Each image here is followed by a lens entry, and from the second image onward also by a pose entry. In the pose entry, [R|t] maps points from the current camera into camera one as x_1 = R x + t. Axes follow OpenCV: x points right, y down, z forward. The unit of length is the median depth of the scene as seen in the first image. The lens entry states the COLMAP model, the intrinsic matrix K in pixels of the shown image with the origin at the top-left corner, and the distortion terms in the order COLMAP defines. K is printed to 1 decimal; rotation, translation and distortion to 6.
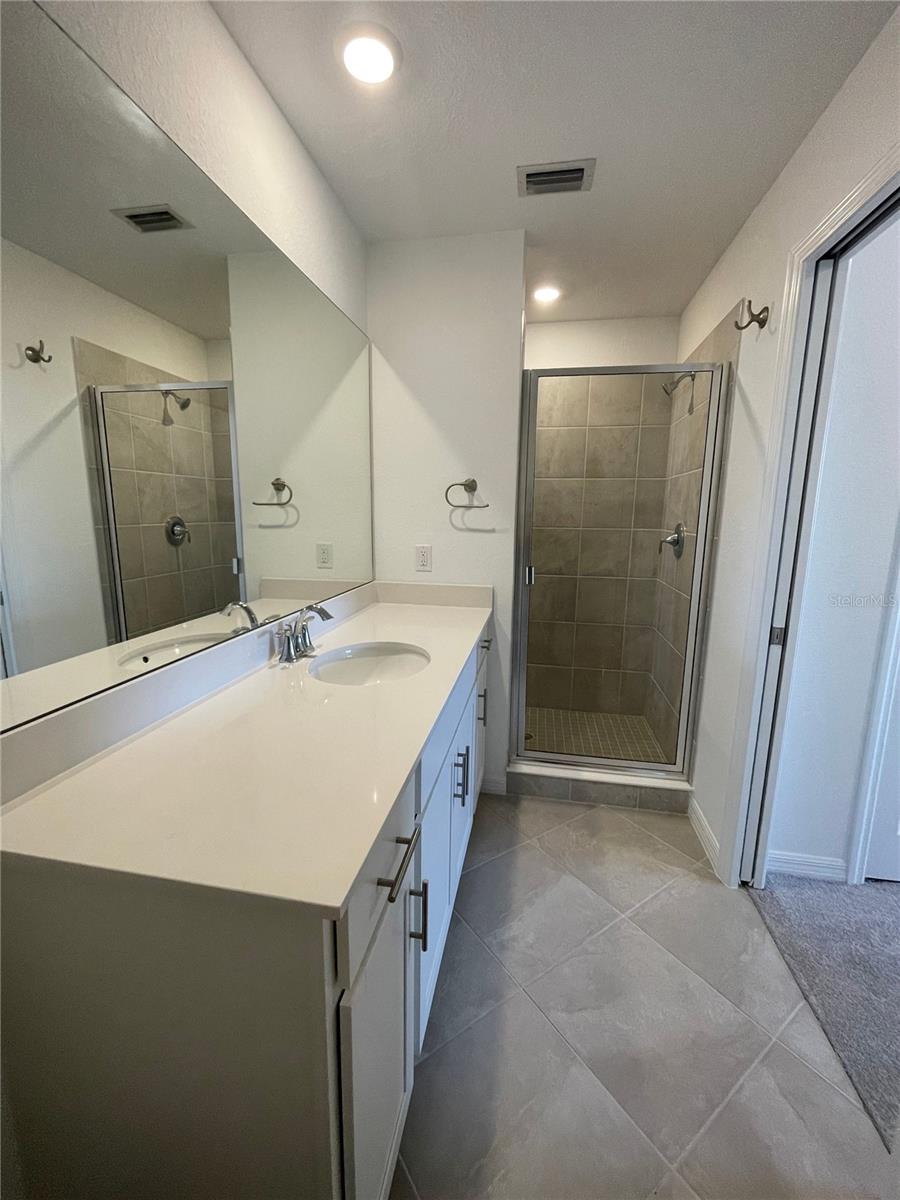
lens RADIAL K [[485.5, 0, 450.0], [0, 485.5, 600.0], [0, 0, 1]] dist [-0.001774, 0.000151]
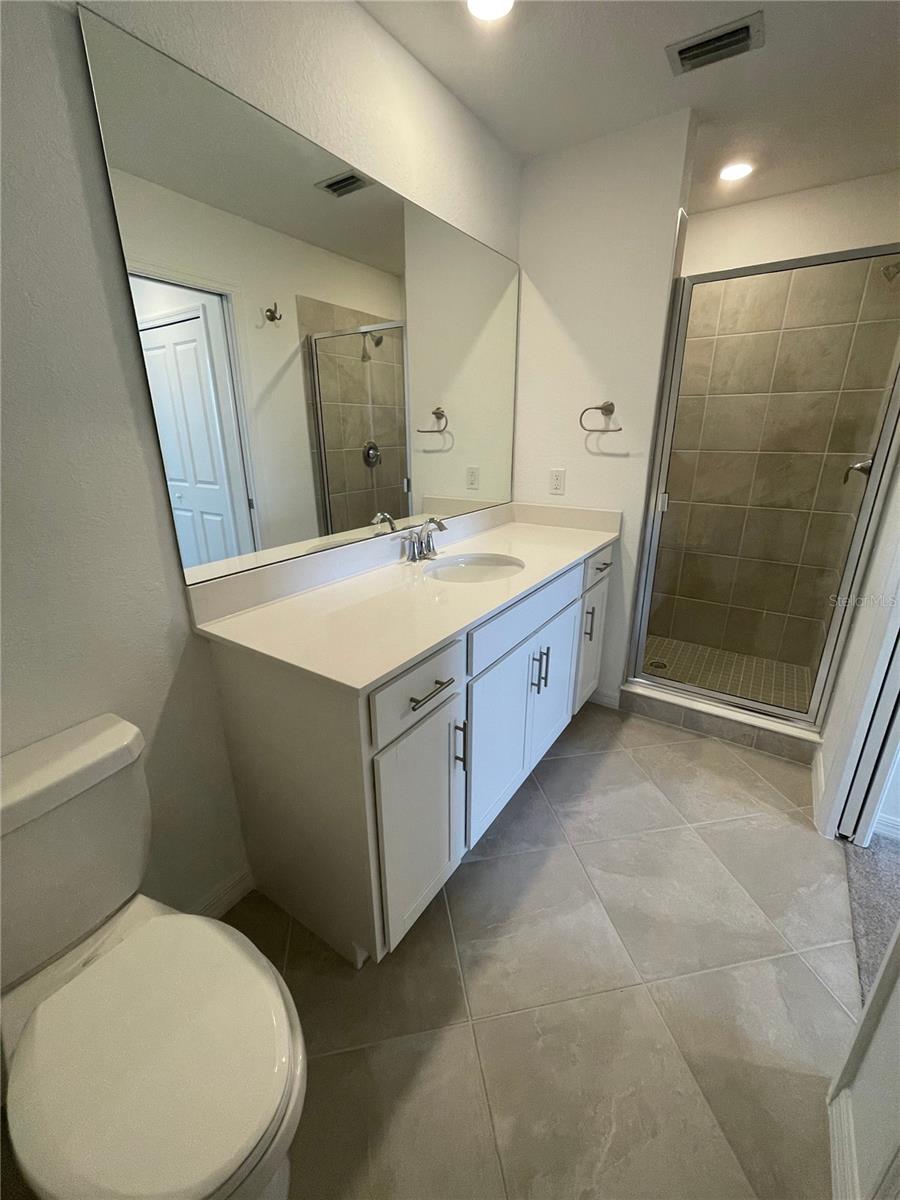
lens RADIAL K [[485.5, 0, 450.0], [0, 485.5, 600.0], [0, 0, 1]] dist [-0.001774, 0.000151]
pose [[0.917533, 0.114742, -0.380746, 0.167733], [-0.054844, 0.984830, 0.164625, 0.006863], [0.393859, -0.130167, 0.909907, -0.095700]]
